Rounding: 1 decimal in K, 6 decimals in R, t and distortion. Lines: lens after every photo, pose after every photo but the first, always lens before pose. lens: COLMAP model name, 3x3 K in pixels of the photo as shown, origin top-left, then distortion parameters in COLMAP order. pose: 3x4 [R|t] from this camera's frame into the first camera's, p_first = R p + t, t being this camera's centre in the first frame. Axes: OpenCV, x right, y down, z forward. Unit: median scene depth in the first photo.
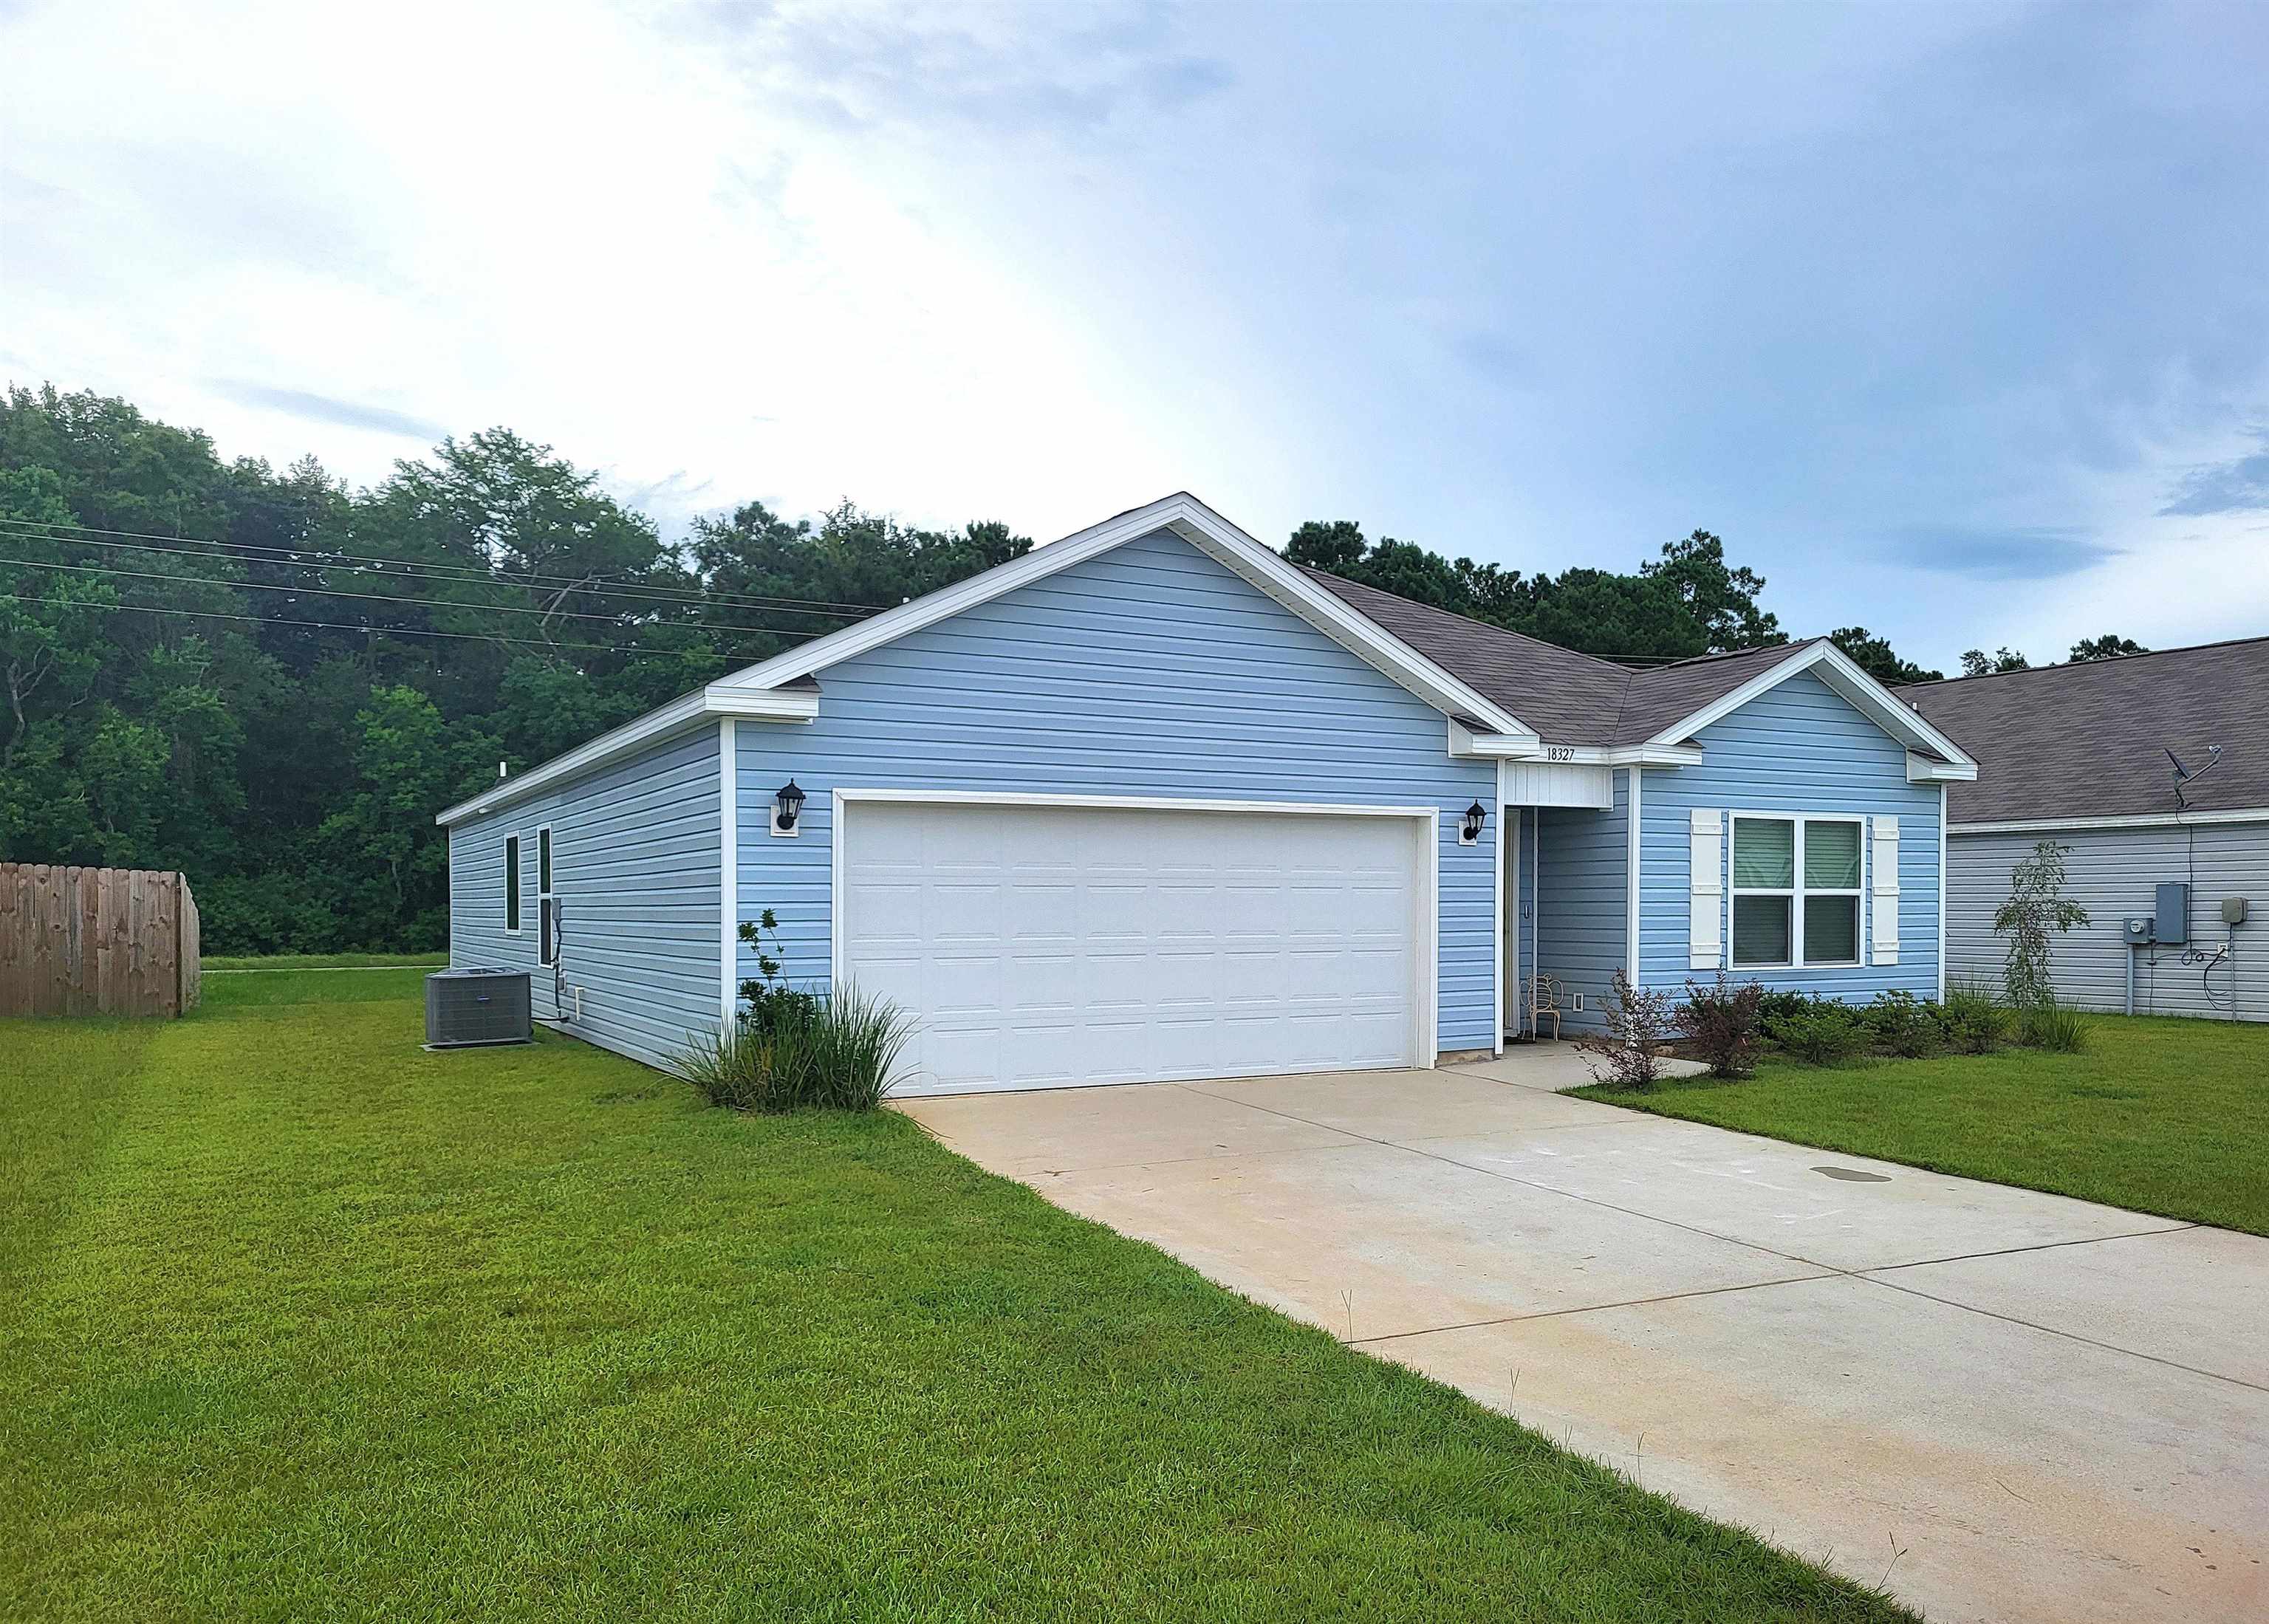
lens RADIAL K [[1788.5, 0, 1297.4], [0, 1788.5, 953.7], [0, 0, 1]] dist [0.016104, 0.003717]
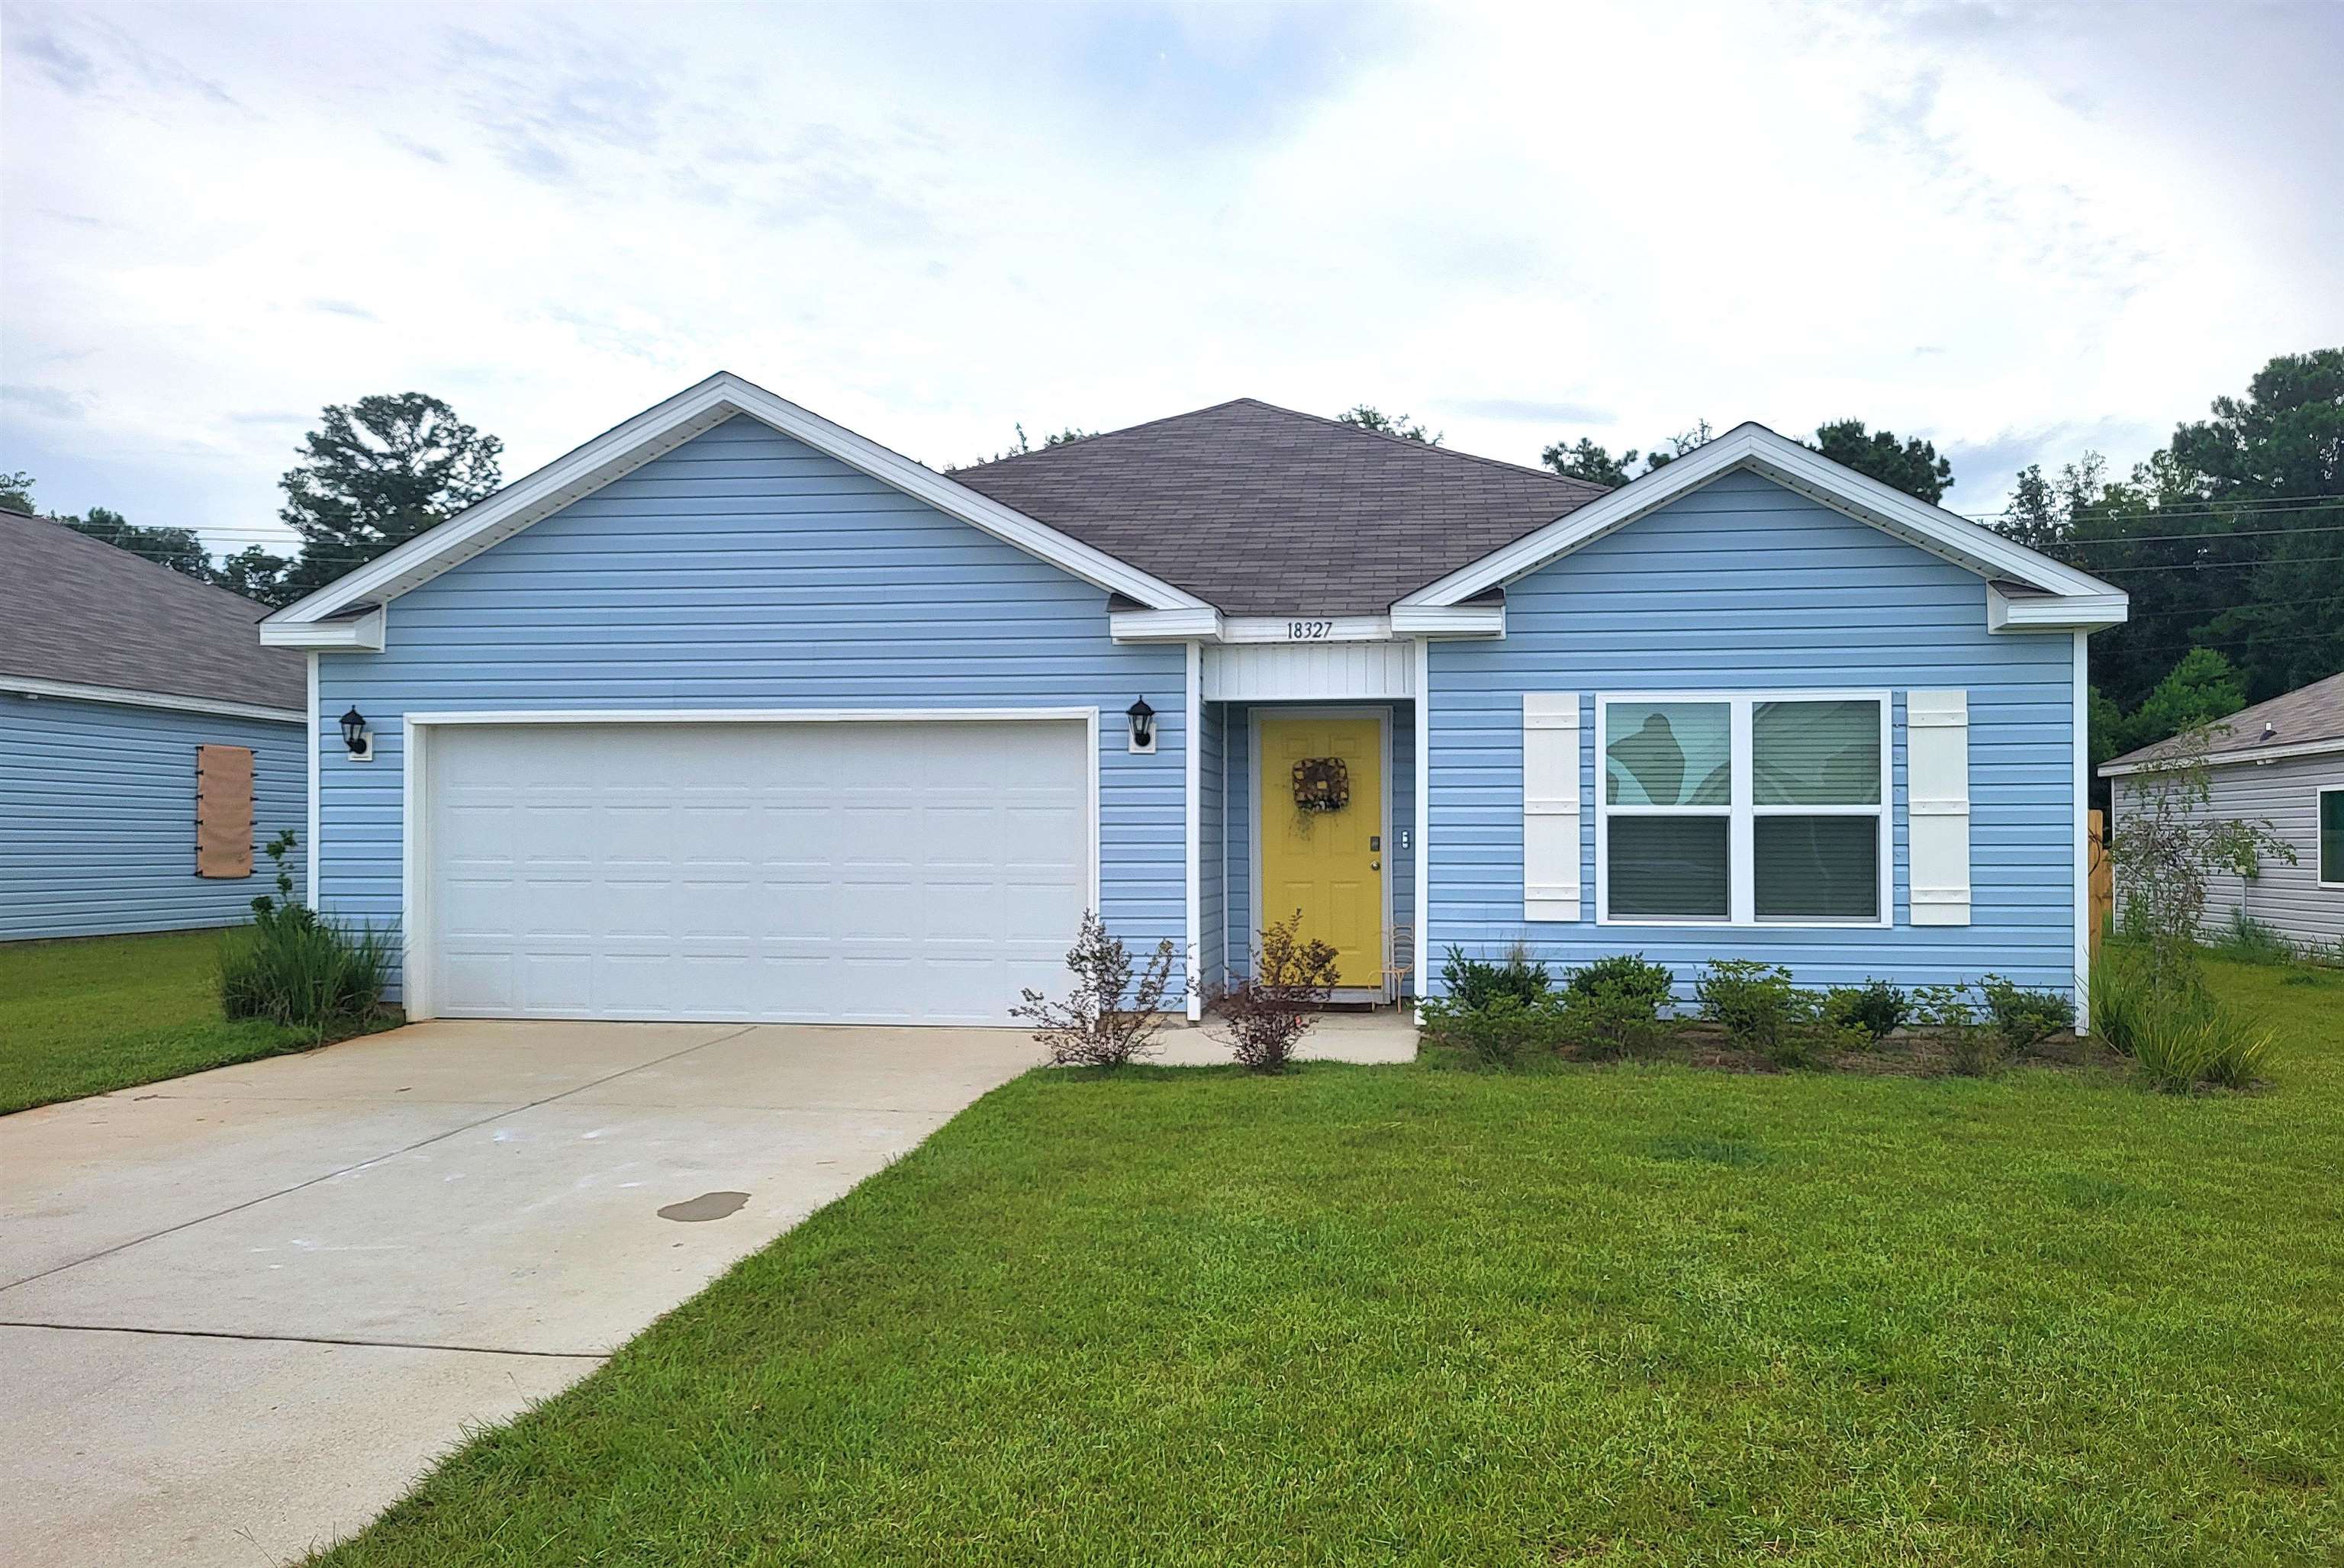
lens RADIAL K [[1747.8, 0, 1173.0], [0, 1747.8, 830.4], [0, 0, 1]] dist [0.038181, 0.003765]
pose [[0.774095, -0.000177, -0.633070, 0.544193], [-0.020674, 0.999460, -0.025559, -0.006154], [0.632732, 0.032873, 0.773673, 0.373692]]
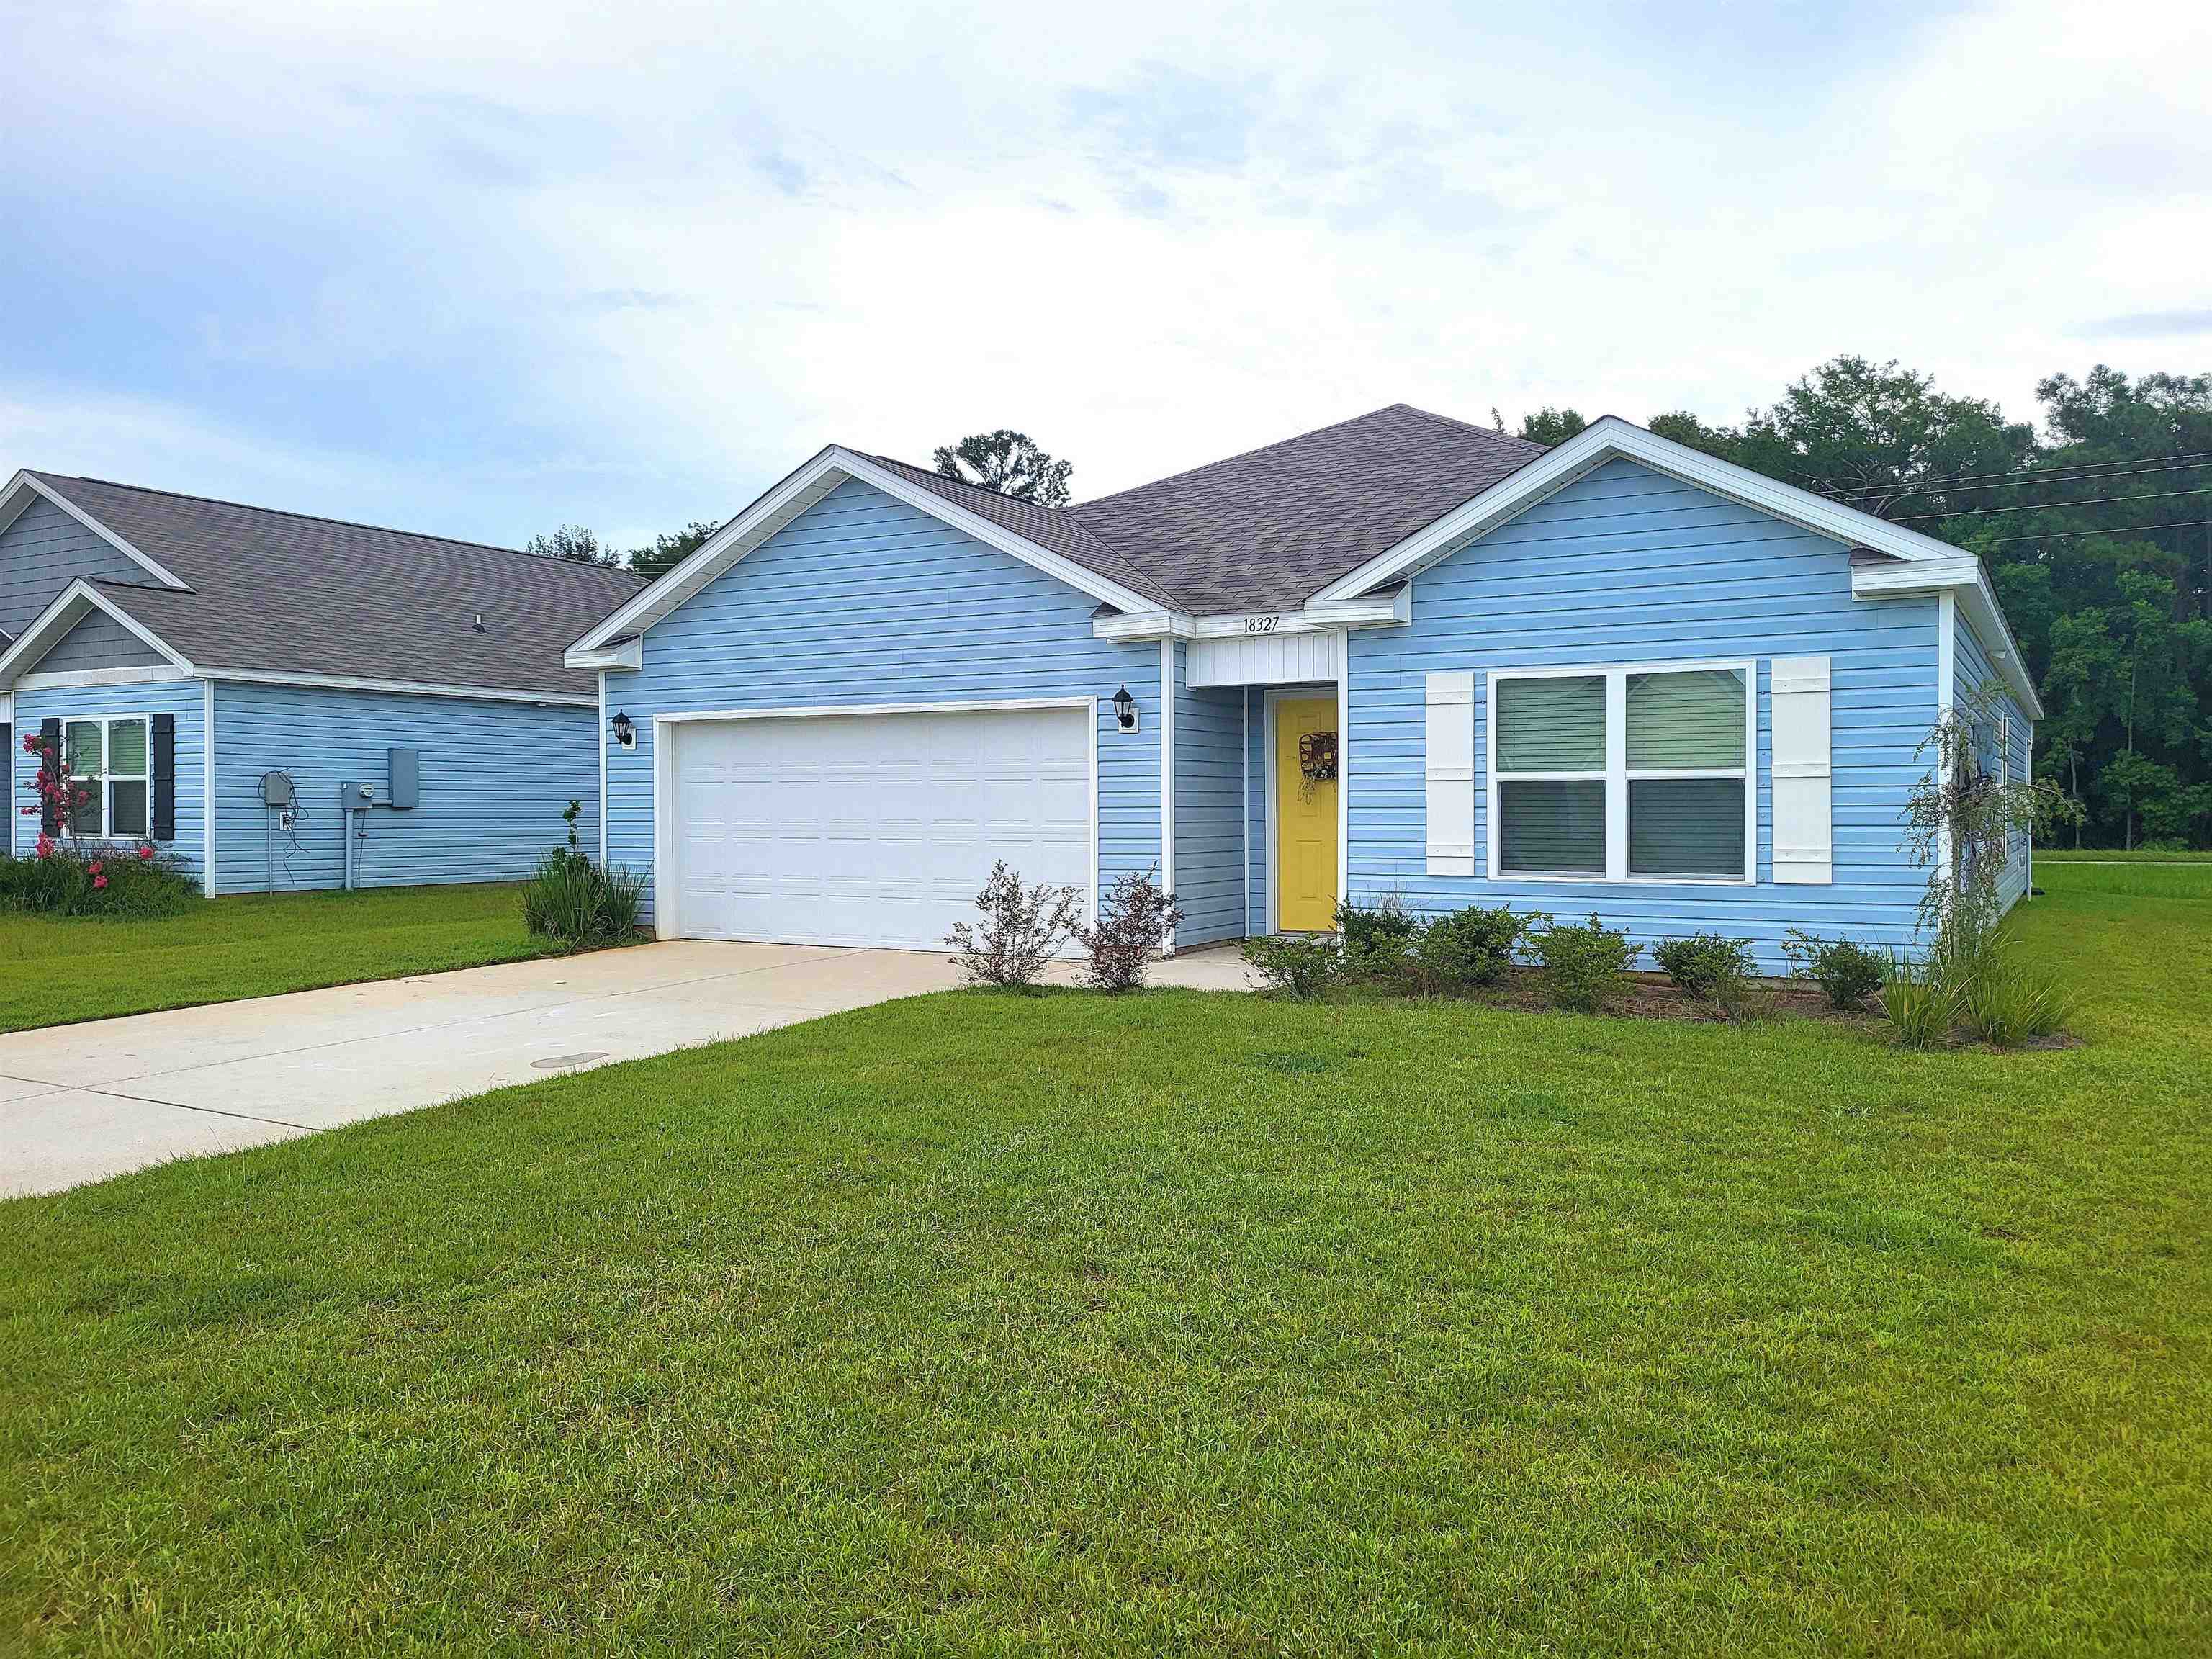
lens RADIAL K [[1632.4, 0, 1106.0], [0, 1632.4, 829.5], [0, 0, 1]] dist [0.045648, -0.004360]
pose [[0.485507, 0.013725, -0.874125, 0.778494], [-0.022147, 0.999749, 0.003396, -0.010536], [0.873952, 0.017711, 0.485689, 0.516326]]
